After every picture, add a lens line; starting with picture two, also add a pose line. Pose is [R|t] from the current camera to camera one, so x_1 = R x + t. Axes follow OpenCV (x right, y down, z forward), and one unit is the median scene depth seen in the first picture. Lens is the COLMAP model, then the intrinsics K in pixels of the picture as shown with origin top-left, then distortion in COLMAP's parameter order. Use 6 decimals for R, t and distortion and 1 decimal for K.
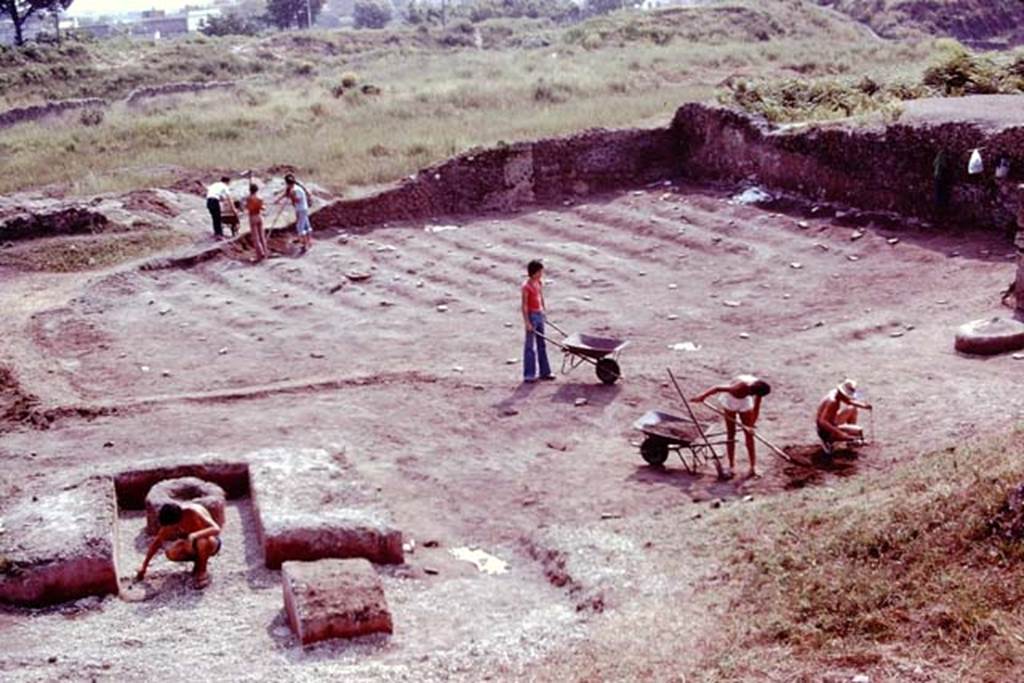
lens RADIAL K [[1647.0, 0, 512.1], [0, 1647.0, 340.0], [0, 0, 1]] dist [-0.260206, 0.000000]
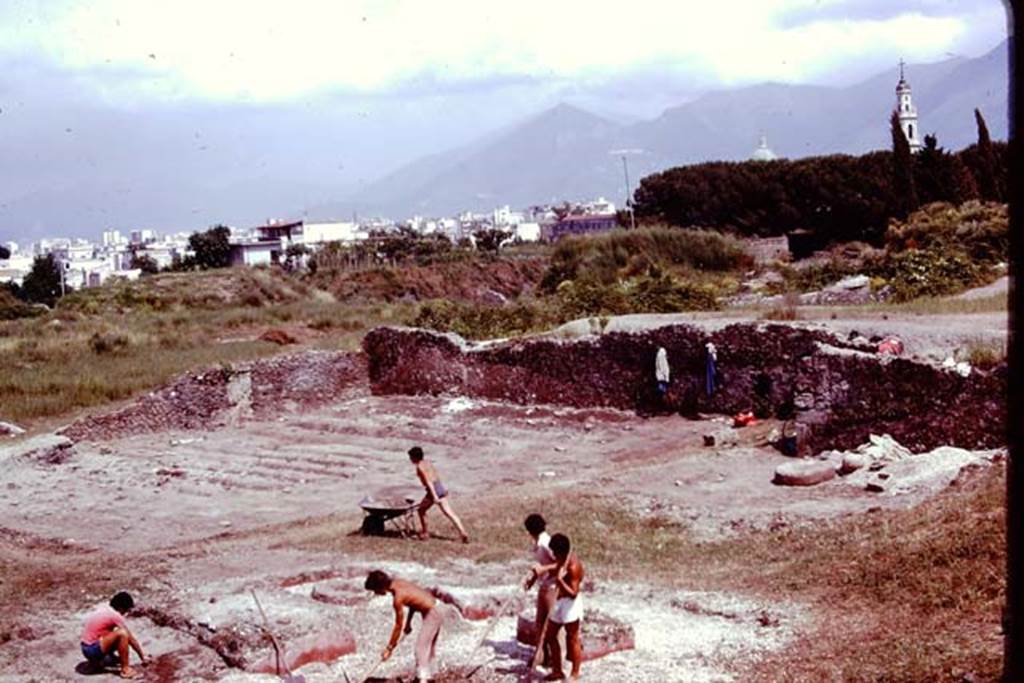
lens RADIAL K [[1647.0, 0, 522.8], [0, 1647.0, 316.1], [0, 0, 1]] dist [-0.260206, 0.000000]
pose [[0.925177, 0.001458, 0.379533, -0.237929], [0.070508, 0.981925, -0.175649, 0.052222], [-0.372929, 0.189267, 0.908351, -0.050352]]
